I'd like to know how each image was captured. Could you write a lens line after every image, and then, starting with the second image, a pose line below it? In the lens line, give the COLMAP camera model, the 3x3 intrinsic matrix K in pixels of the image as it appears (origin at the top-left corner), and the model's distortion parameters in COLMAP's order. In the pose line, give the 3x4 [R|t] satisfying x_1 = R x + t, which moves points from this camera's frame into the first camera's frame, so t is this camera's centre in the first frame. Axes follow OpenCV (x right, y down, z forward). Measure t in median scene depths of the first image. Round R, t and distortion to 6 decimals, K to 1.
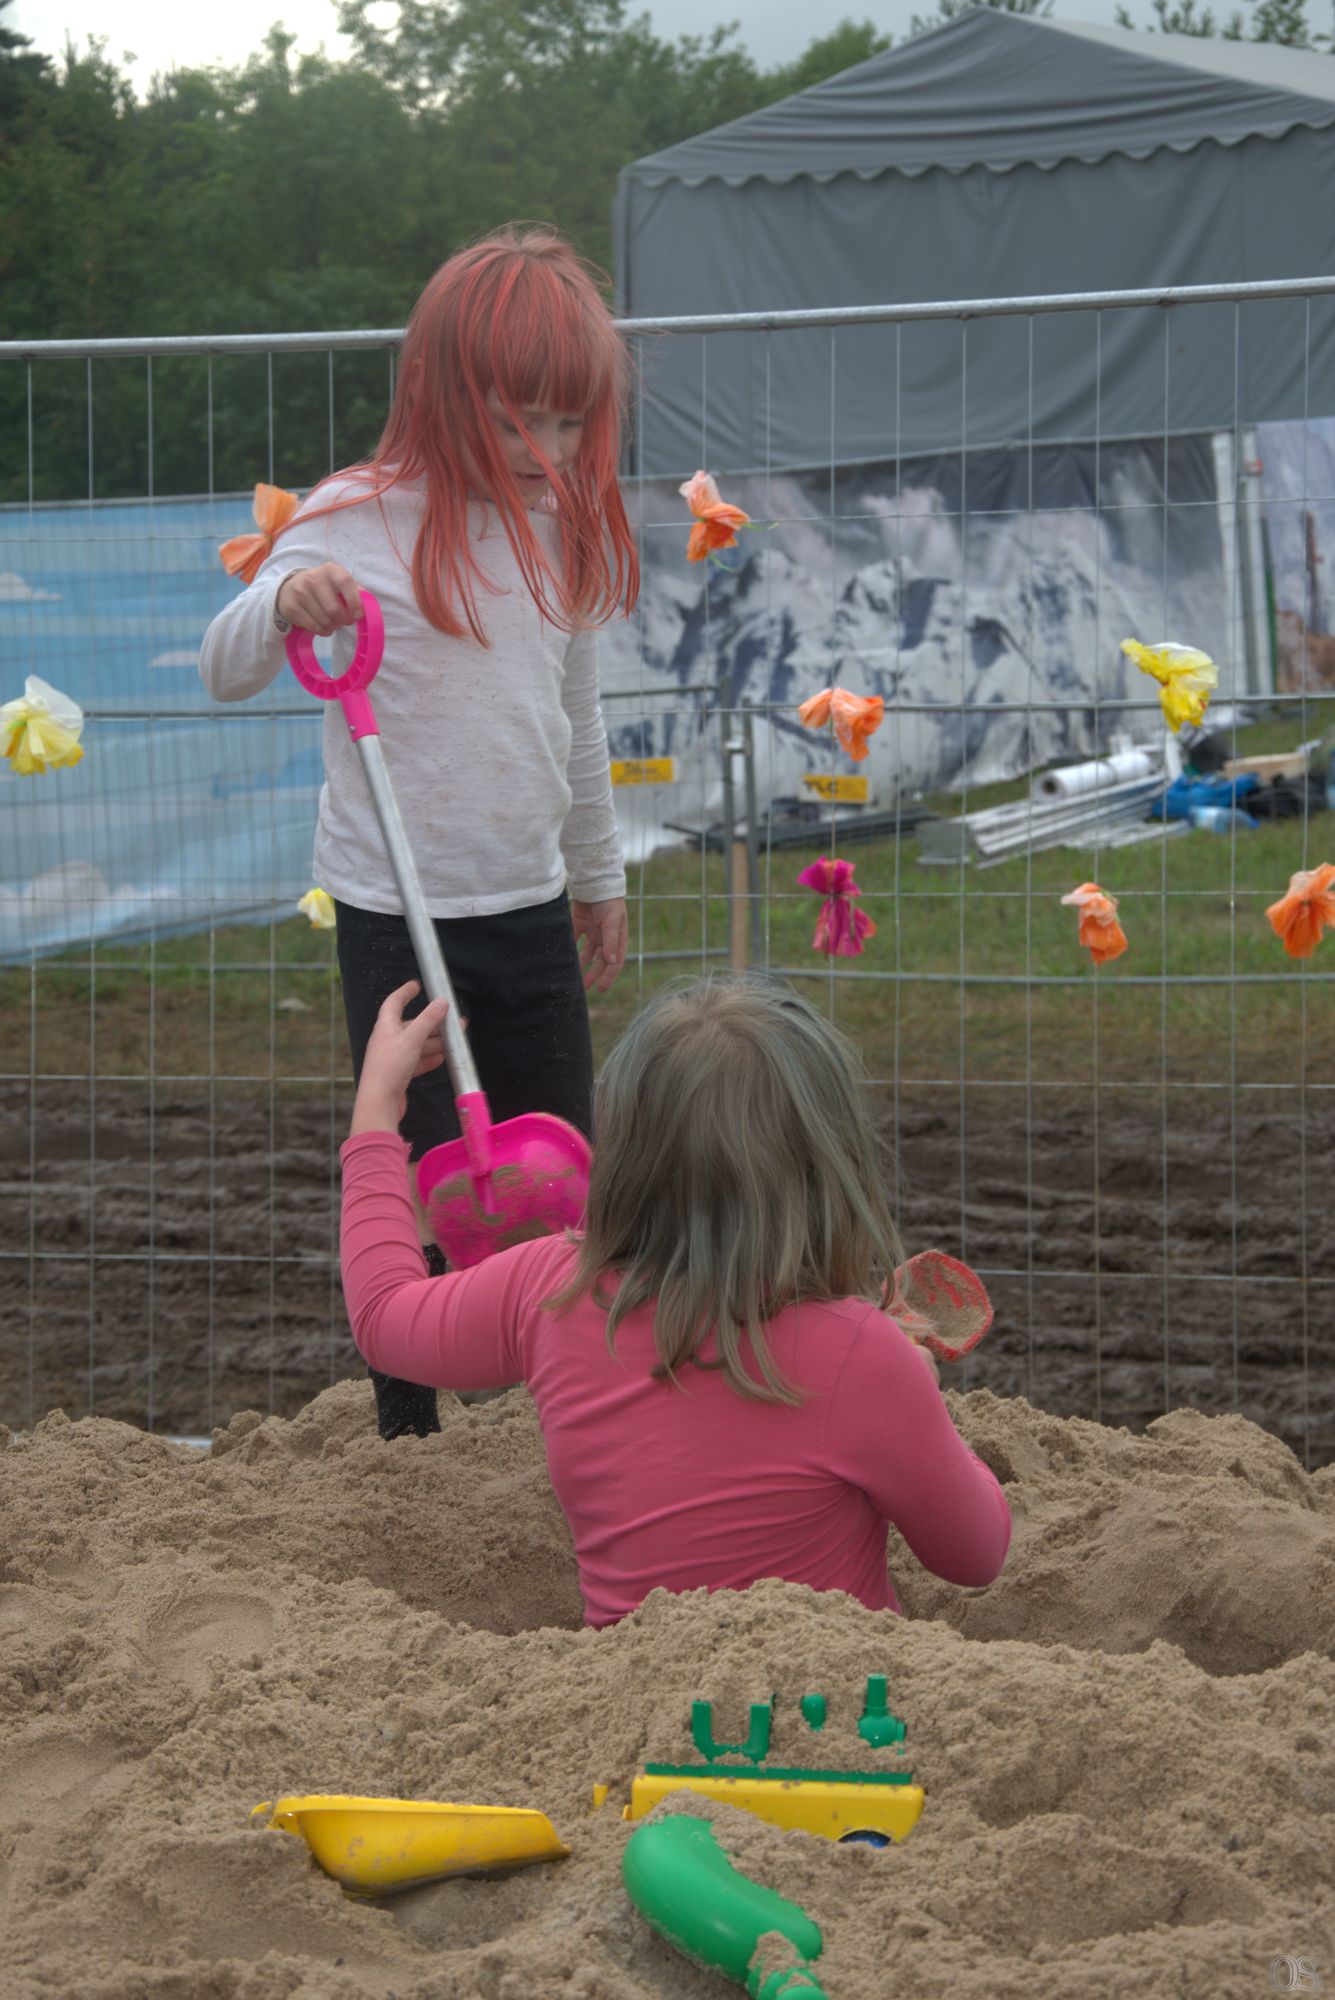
lens RADIAL K [[4642.8, 0, 667.5], [0, 4642.8, 1000.0], [0, 0, 1]] dist [0.522040, 0.235595]
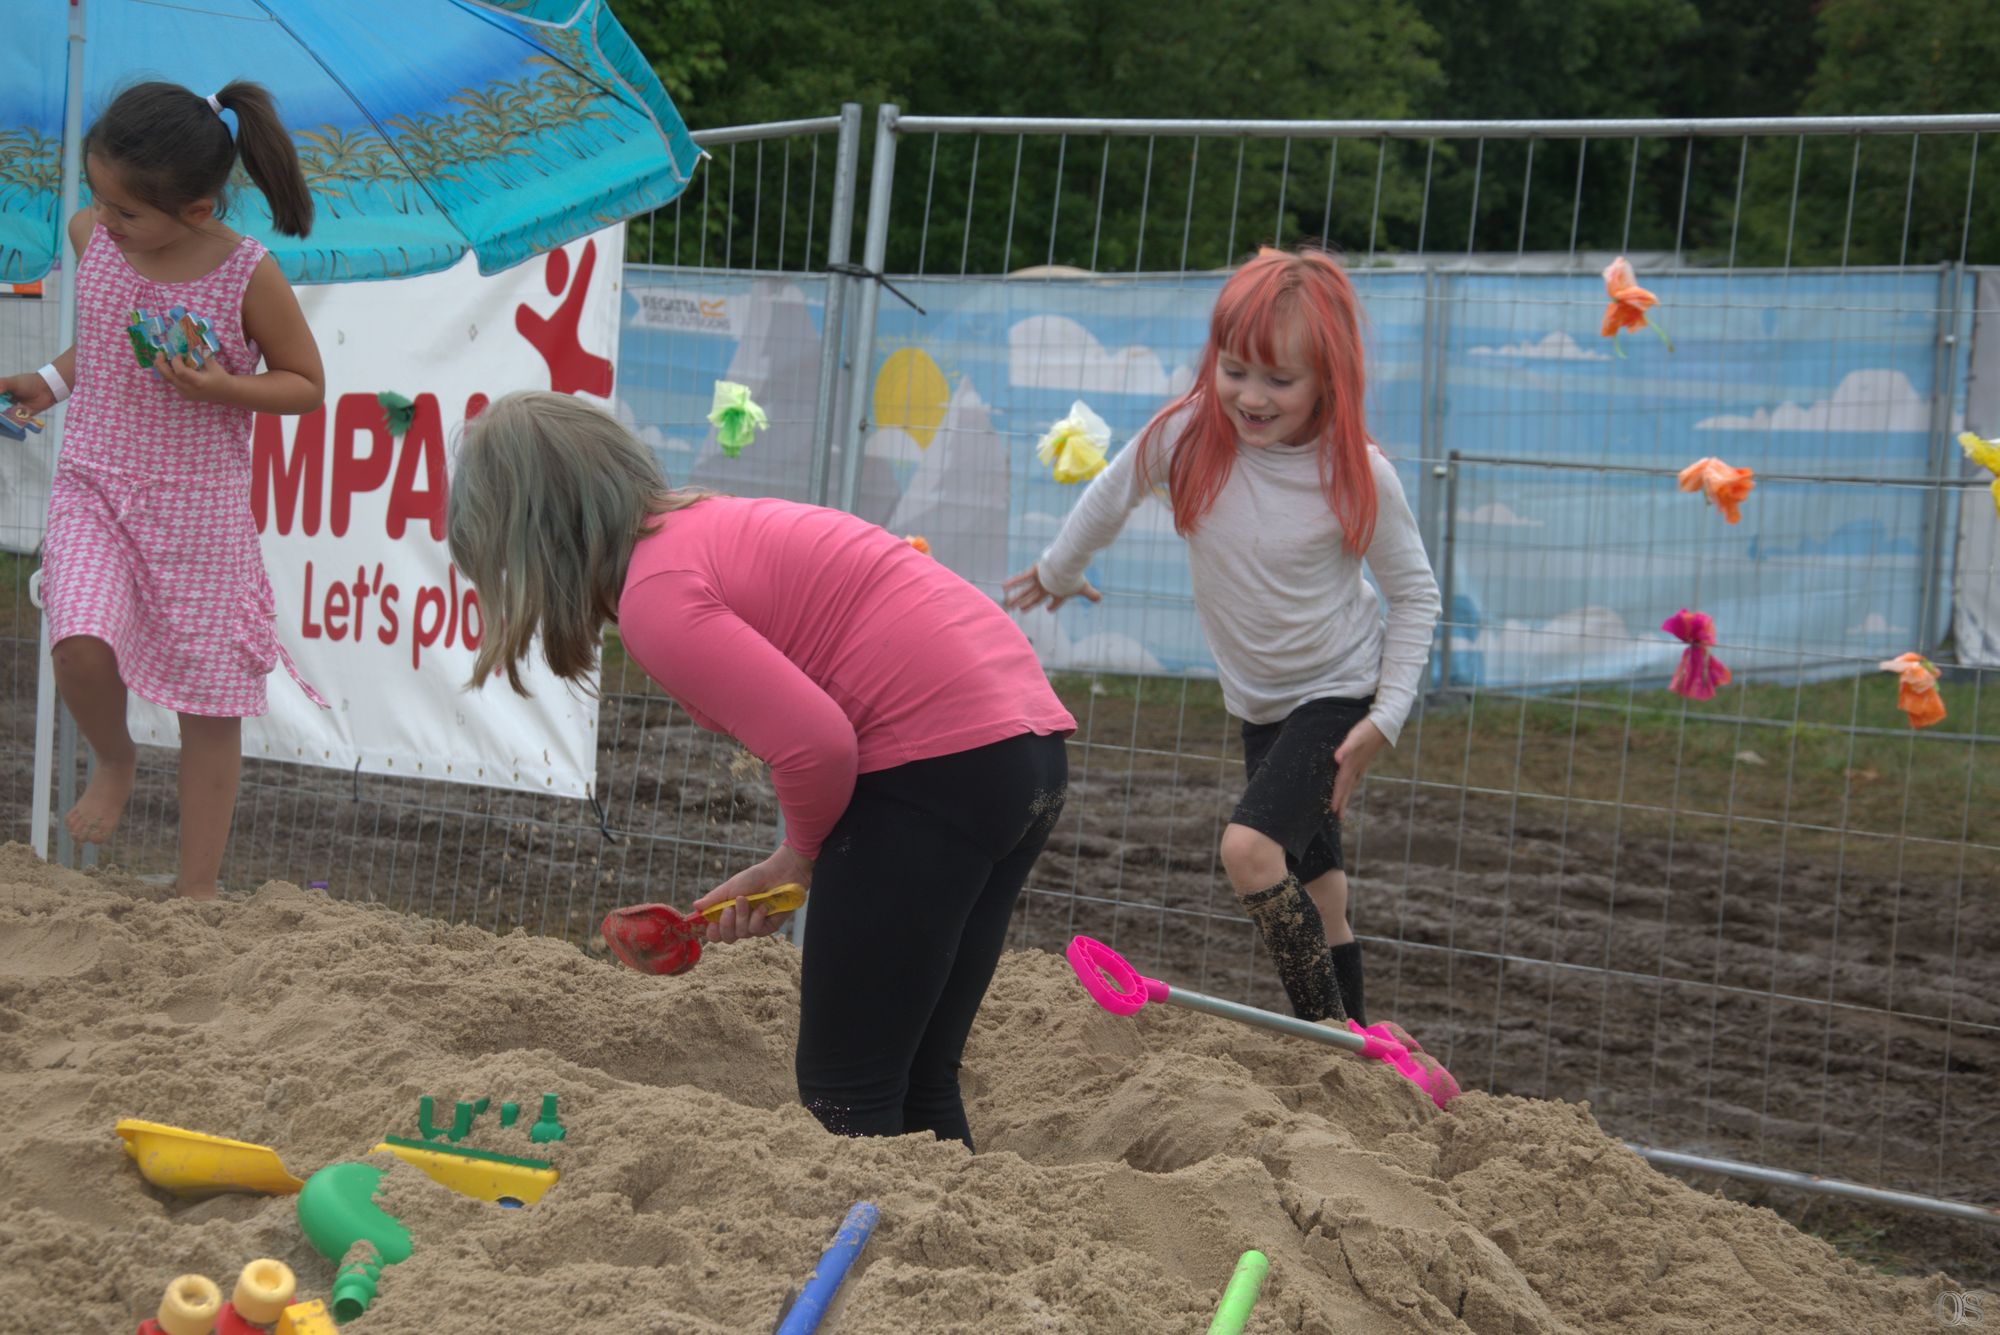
lens RADIAL K [[4642.8, 0, 1000.0], [0, 4642.8, 667.5], [0, 0, 1]] dist [0.522040, 0.235595]
pose [[0.938555, 0.094943, -0.331814, 0.253821], [-0.101822, 0.994797, -0.003365, 0.003721], [0.329768, 0.036944, 0.943339, -0.111500]]
